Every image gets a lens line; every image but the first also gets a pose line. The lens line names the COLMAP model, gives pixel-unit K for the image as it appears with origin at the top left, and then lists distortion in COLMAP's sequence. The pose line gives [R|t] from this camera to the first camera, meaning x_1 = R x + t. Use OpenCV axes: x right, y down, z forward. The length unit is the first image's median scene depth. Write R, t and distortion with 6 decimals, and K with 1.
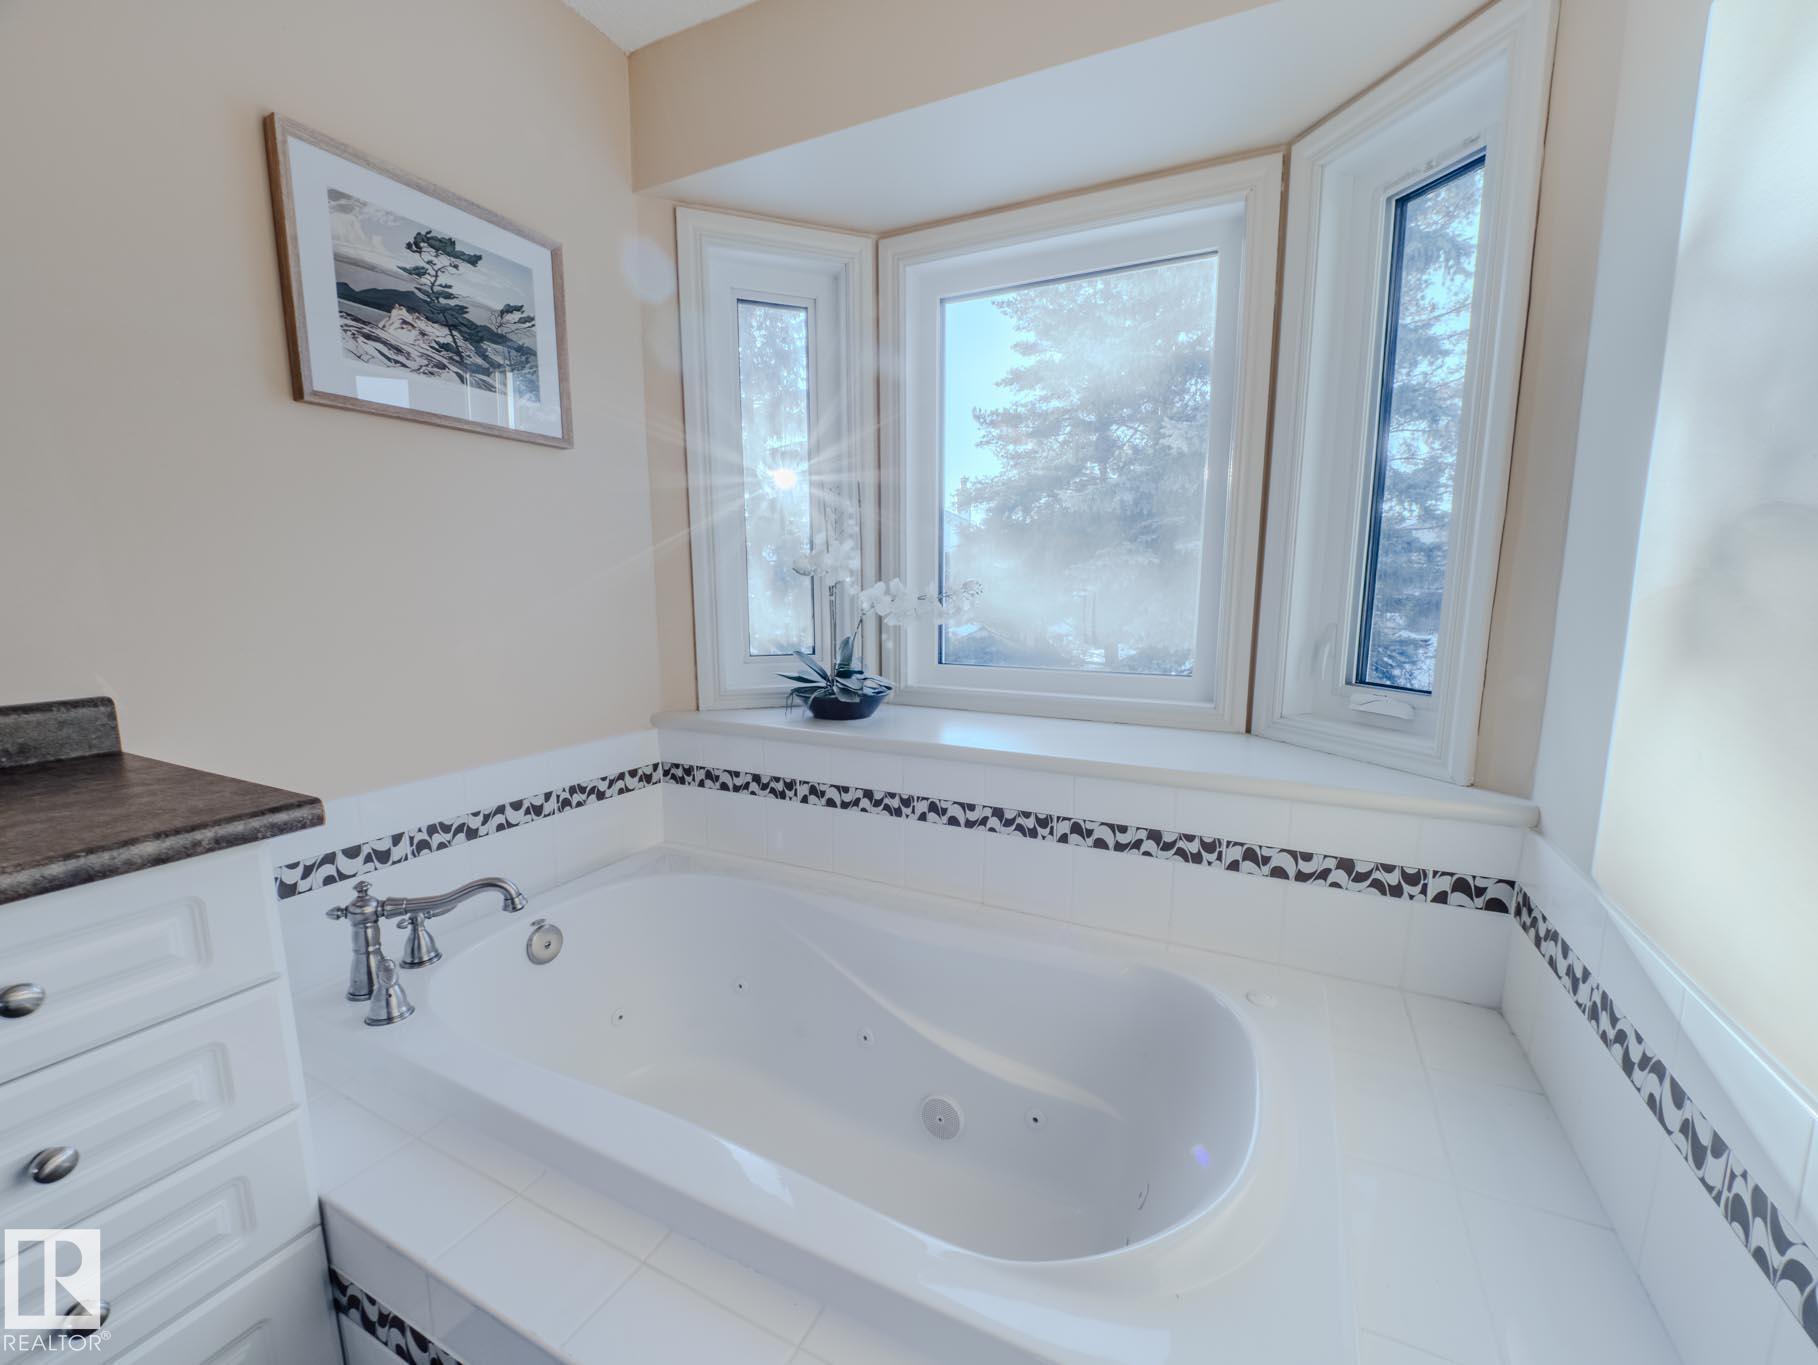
lens RADIAL K [[738.6, 0, 919.3], [0, 738.6, 699.9], [0, 0, 1]] dist [-0.005992, -0.003043]
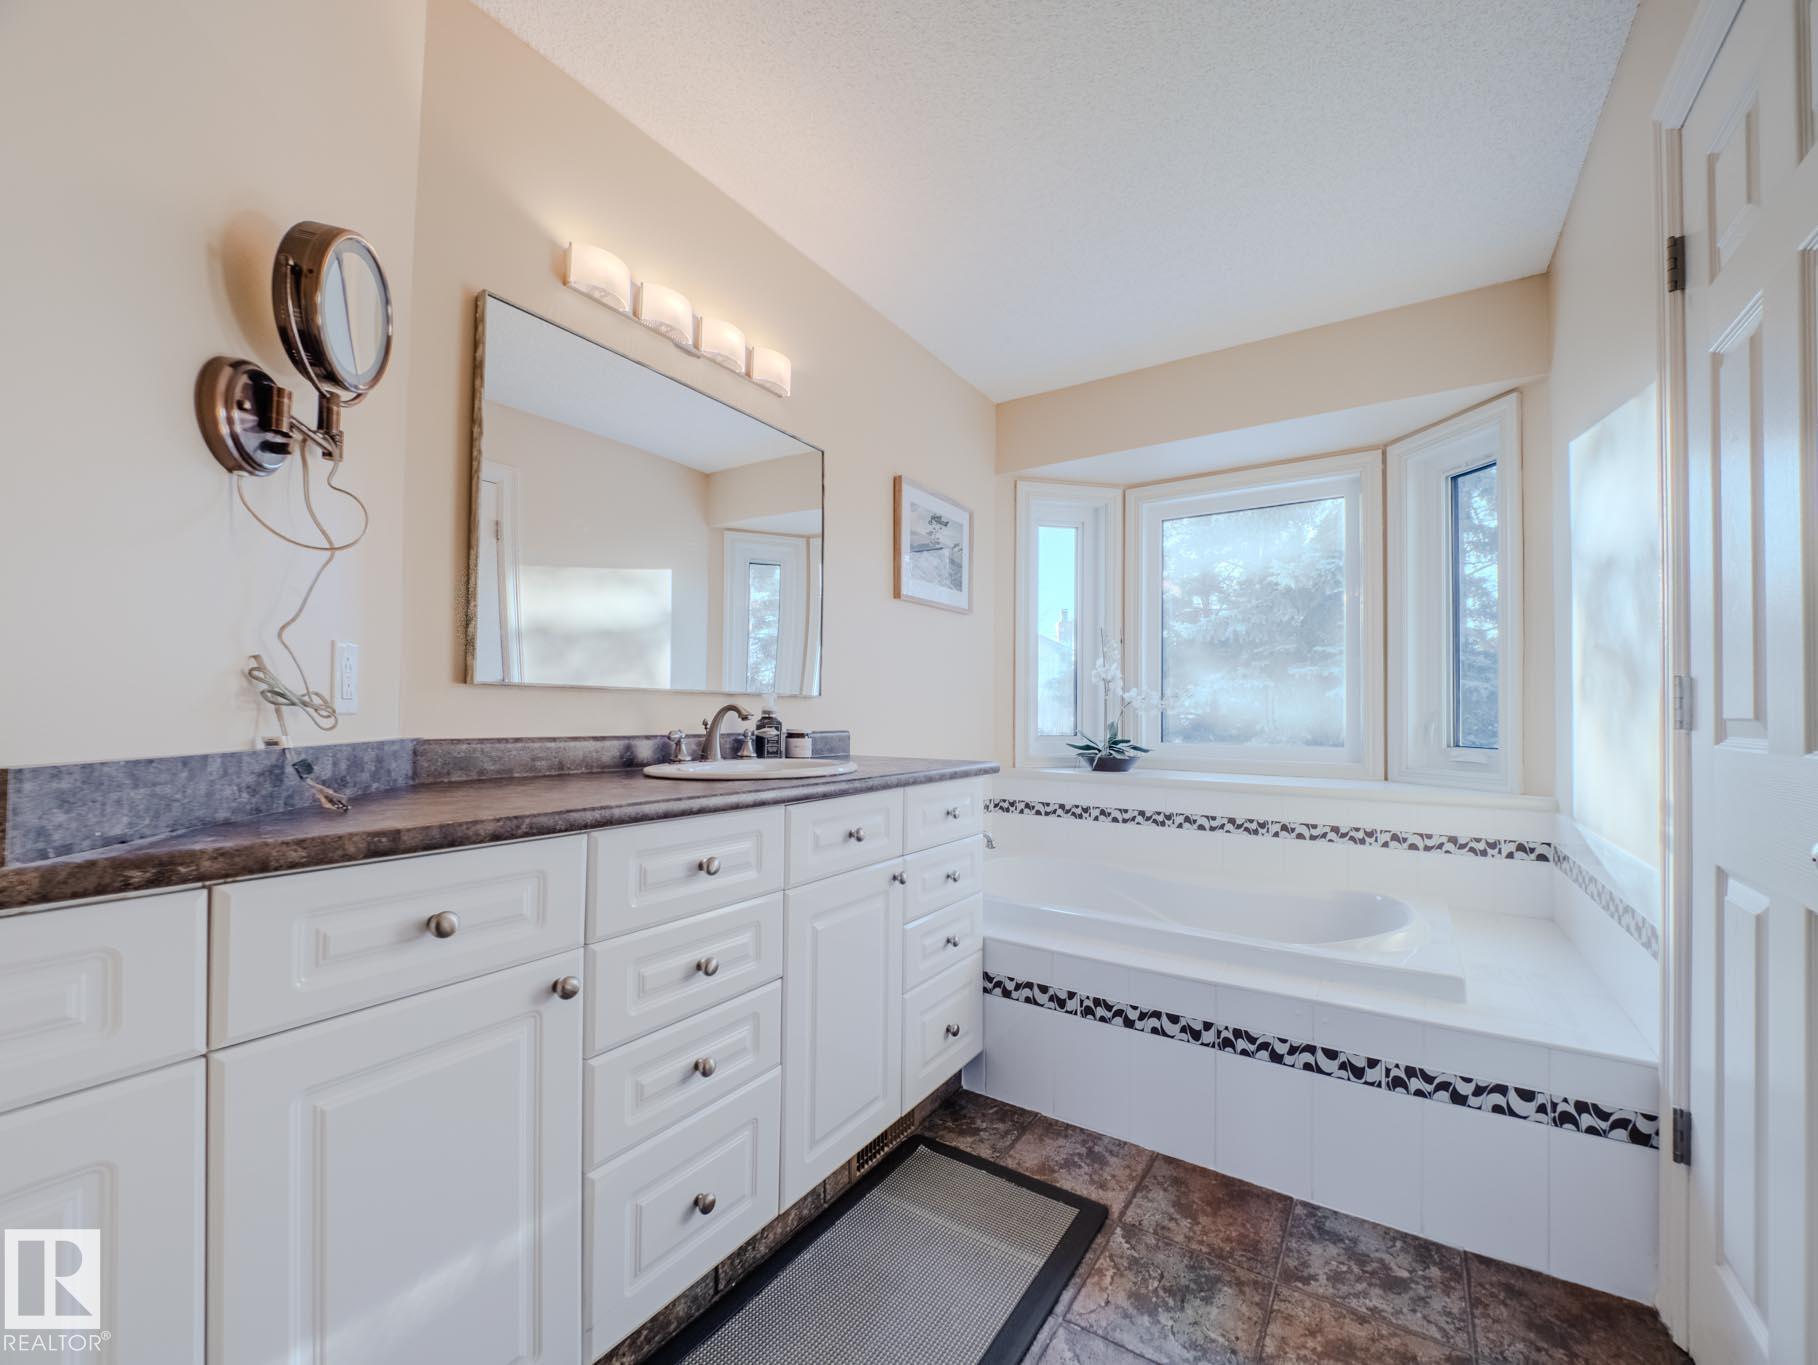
lens RADIAL K [[738.6, 0, 904.0], [0, 738.6, 695.0], [0, 0, 1]] dist [-0.005992, -0.003043]
pose [[0.991016, 0.006872, -0.133570, -0.462160], [-0.029771, 0.984959, -0.170206, 0.198847], [0.130392, 0.172653, 0.976314, -0.891840]]
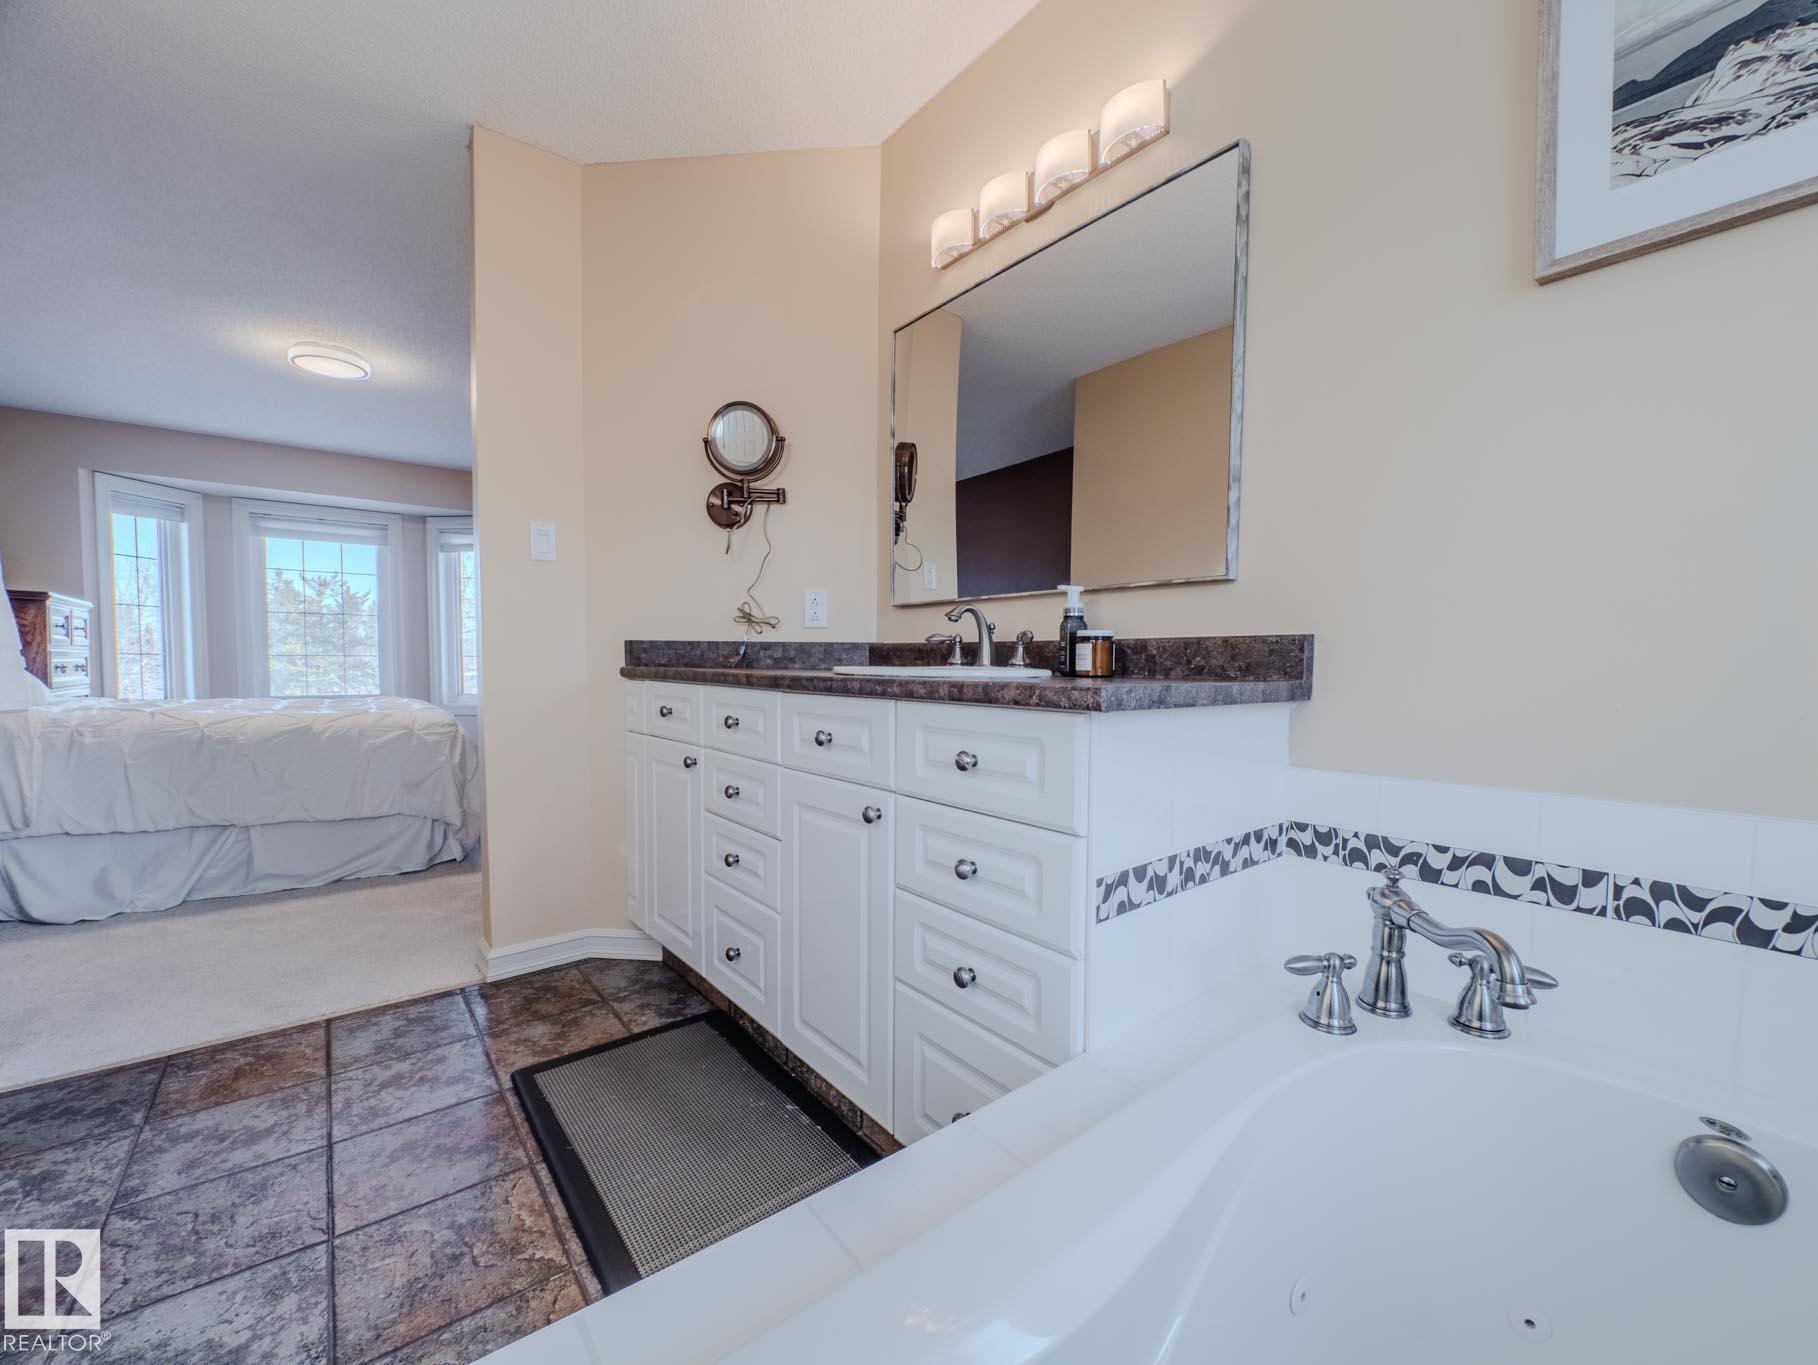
lens RADIAL K [[738.6, 0, 903.3], [0, 738.6, 695.1], [0, 0, 1]] dist [-0.005992, -0.003043]
pose [[-0.435757, 0.042436, -0.899063, 0.165503], [-0.139719, 0.983590, 0.114145, 0.034431], [0.889154, 0.175356, -0.422677, 0.688041]]
